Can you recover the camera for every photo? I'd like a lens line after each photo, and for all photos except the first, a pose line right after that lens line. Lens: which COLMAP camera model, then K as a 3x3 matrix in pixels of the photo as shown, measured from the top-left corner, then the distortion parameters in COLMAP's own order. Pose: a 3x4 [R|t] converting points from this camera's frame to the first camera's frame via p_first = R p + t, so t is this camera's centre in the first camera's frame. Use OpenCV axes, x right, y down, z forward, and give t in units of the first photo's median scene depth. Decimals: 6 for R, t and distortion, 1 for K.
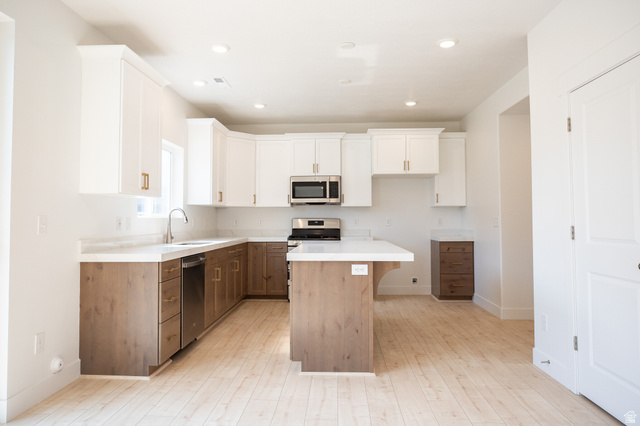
lens RADIAL K [[400.8, 0, 317.5], [0, 400.8, 209.0], [0, 0, 1]] dist [-0.006553, -0.000687]
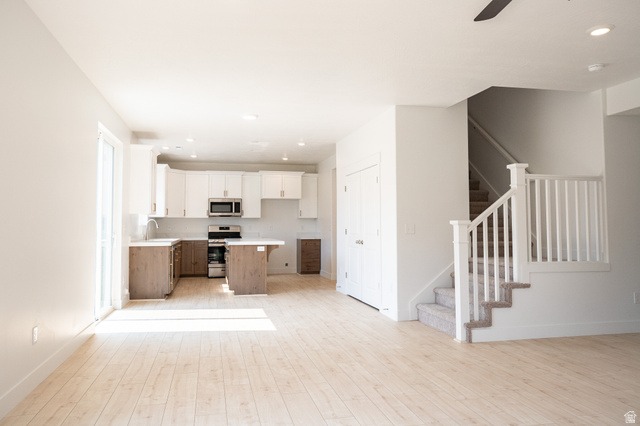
lens RADIAL K [[450.4, 0, 318.3], [0, 450.4, 210.5], [0, 0, 1]] dist [0.001643, -0.001566]
pose [[0.956533, 0.011777, 0.291385, -0.177995], [-0.009585, 0.999914, -0.008948, -0.023885], [-0.291465, 0.005767, 0.956564, -0.826430]]
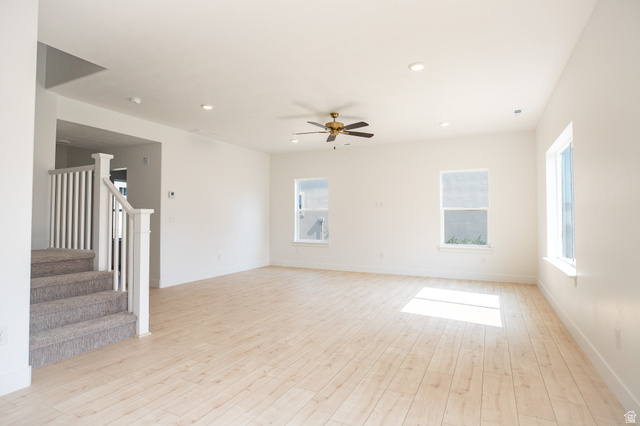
lens RADIAL K [[324.3, 0, 318.0], [0, 324.3, 212.2], [0, 0, 1]] dist [0.002475, 0.001010]
pose [[-0.910922, 0.007461, 0.412512, -0.218036], [-0.014781, 0.998604, -0.050701, 0.047173], [-0.412315, -0.052282, -0.909540, 1.193140]]
